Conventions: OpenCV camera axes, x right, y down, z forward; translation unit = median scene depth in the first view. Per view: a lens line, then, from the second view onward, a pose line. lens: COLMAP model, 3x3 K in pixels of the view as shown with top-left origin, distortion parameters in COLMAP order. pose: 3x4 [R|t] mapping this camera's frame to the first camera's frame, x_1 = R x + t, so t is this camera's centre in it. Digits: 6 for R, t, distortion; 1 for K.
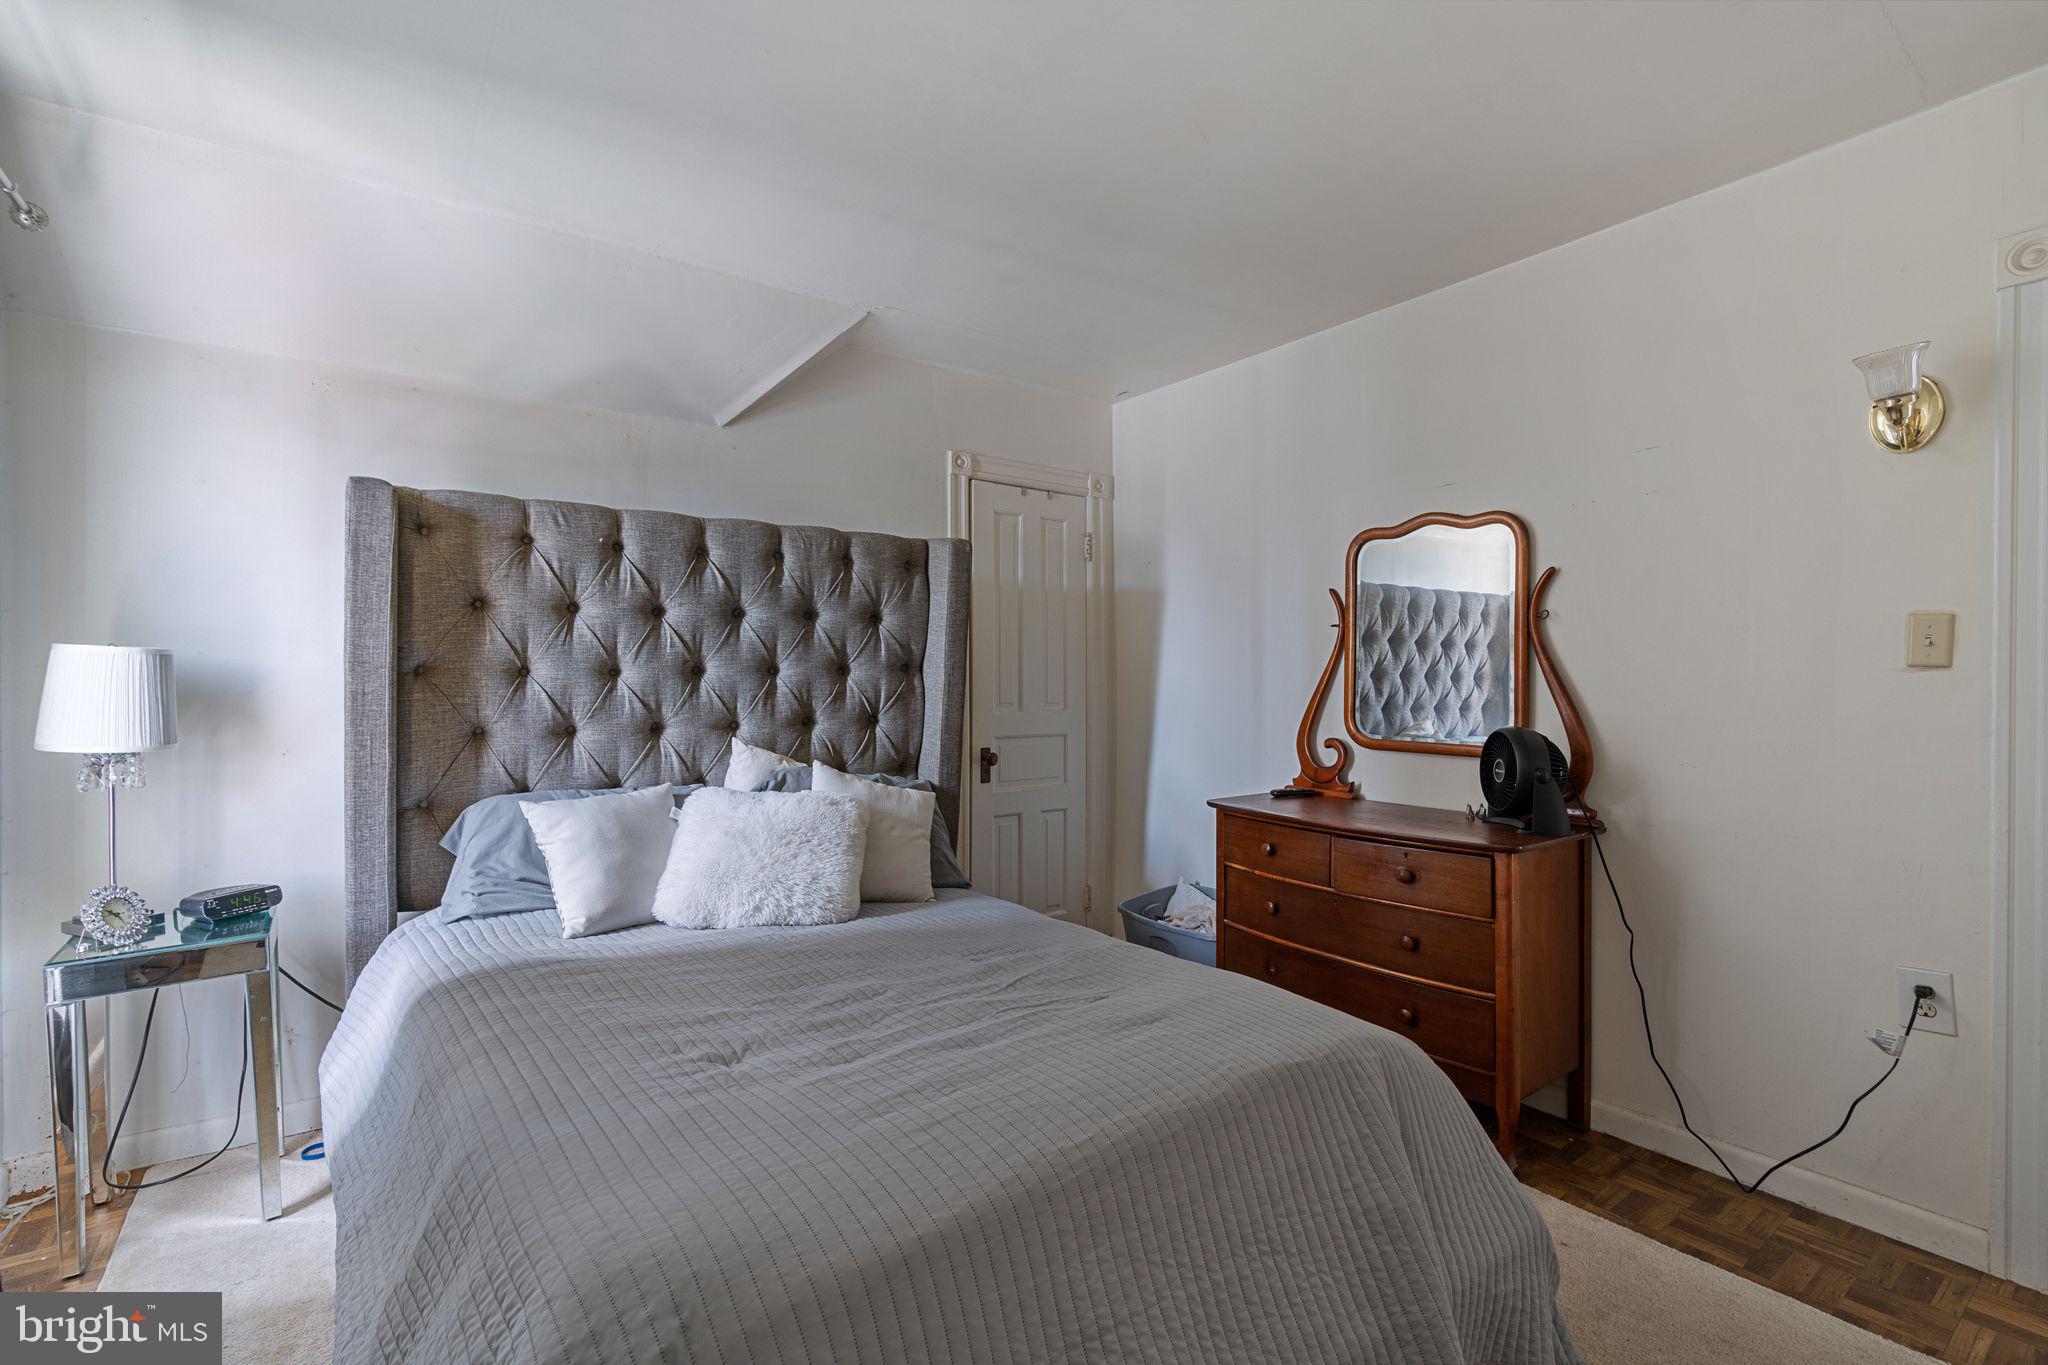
lens RADIAL K [[938.8, 0, 1021.8], [0, 938.8, 675.0], [0, 0, 1]] dist [-0.009844, 0.002016]
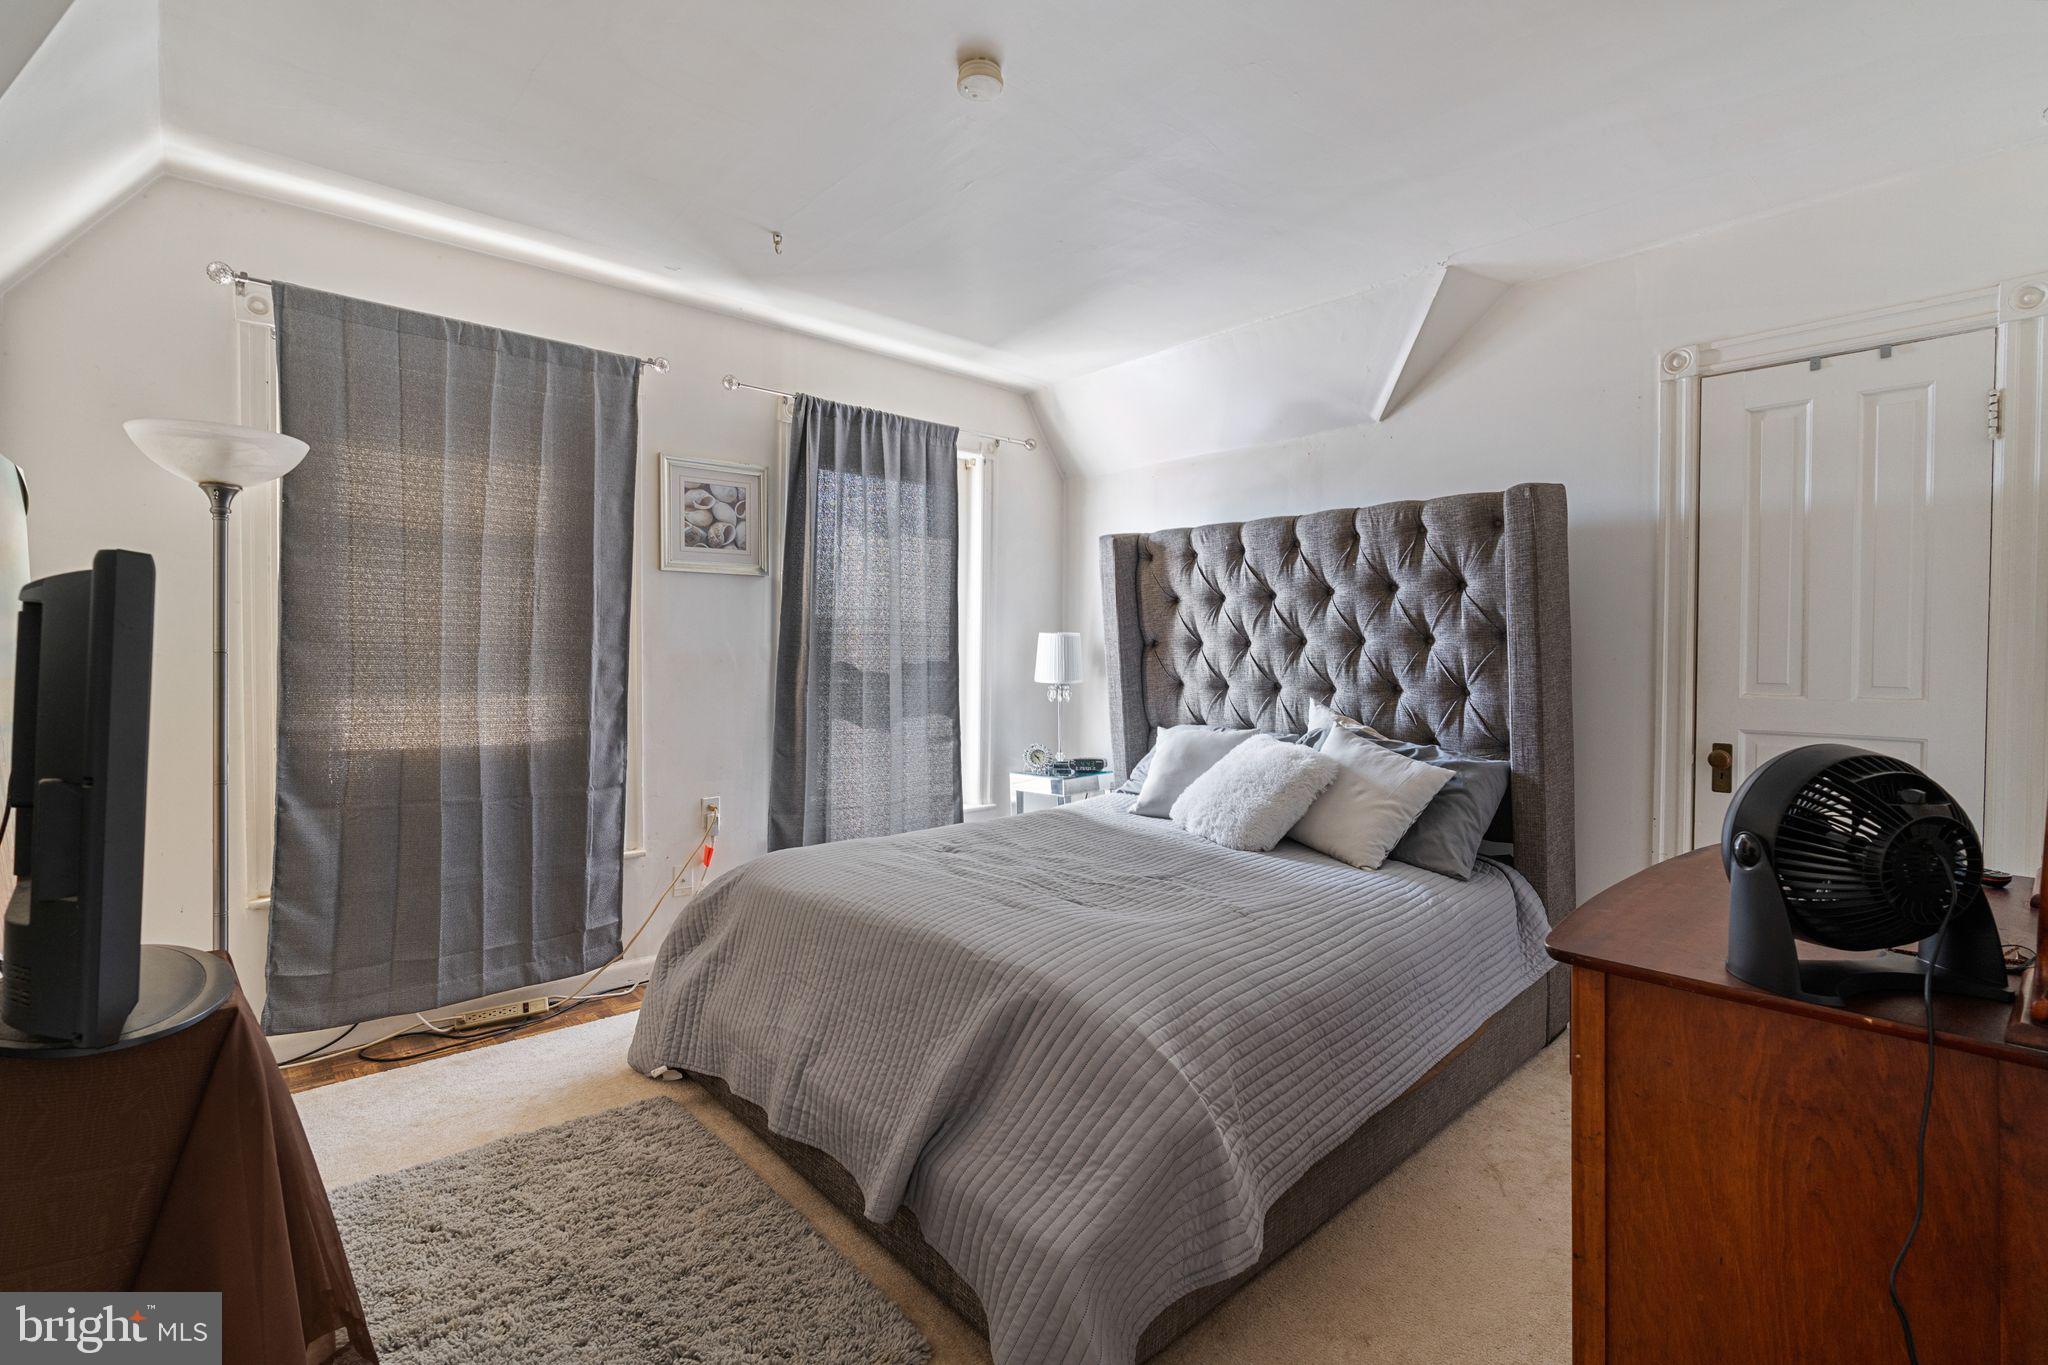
lens RADIAL K [[938.8, 0, 1018.7], [0, 938.8, 677.9], [0, 0, 1]] dist [-0.009844, 0.002016]
pose [[0.100563, 0.028023, -0.994536, 0.796519], [0.002324, 0.999594, 0.028401, 0.006482], [0.994928, -0.005167, 0.100457, 0.493128]]
